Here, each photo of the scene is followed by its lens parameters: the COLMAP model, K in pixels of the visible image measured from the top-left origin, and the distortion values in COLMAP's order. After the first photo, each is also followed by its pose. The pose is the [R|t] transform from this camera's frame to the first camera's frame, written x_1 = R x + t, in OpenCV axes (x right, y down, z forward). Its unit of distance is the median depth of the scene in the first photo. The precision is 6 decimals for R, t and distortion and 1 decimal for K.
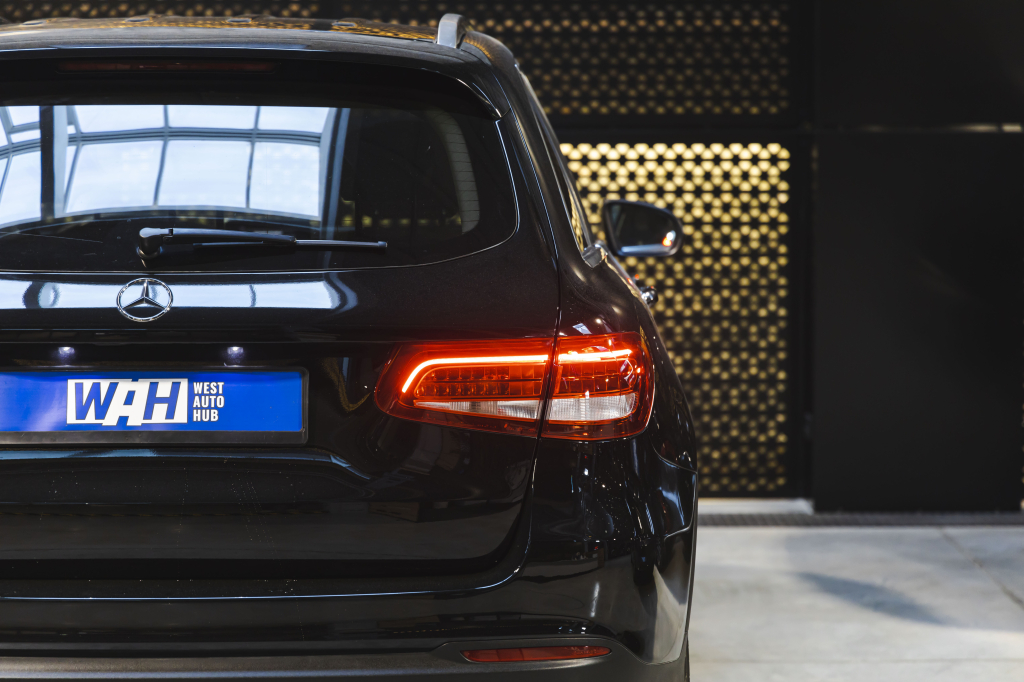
lens RADIAL K [[3199.9, 0, 512.0], [0, 3199.9, 341.0], [0, 0, 1]] dist [0.015109, 0.467406]
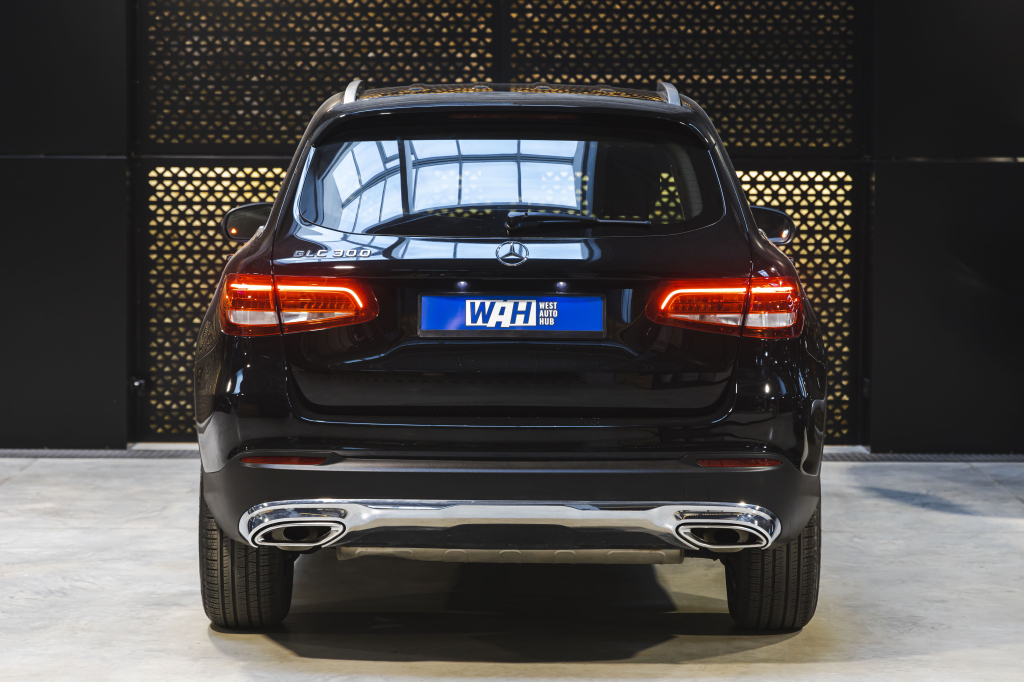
lens RADIAL K [[3199.9, 0, 512.0], [0, 3199.9, 341.0], [0, 0, 1]] dist [0.015109, 0.467406]
pose [[0.999968, 0.005938, -0.005419, -0.097883], [-0.005993, 0.999929, -0.010256, 0.047906], [0.005358, 0.010288, 0.999933, -0.662568]]
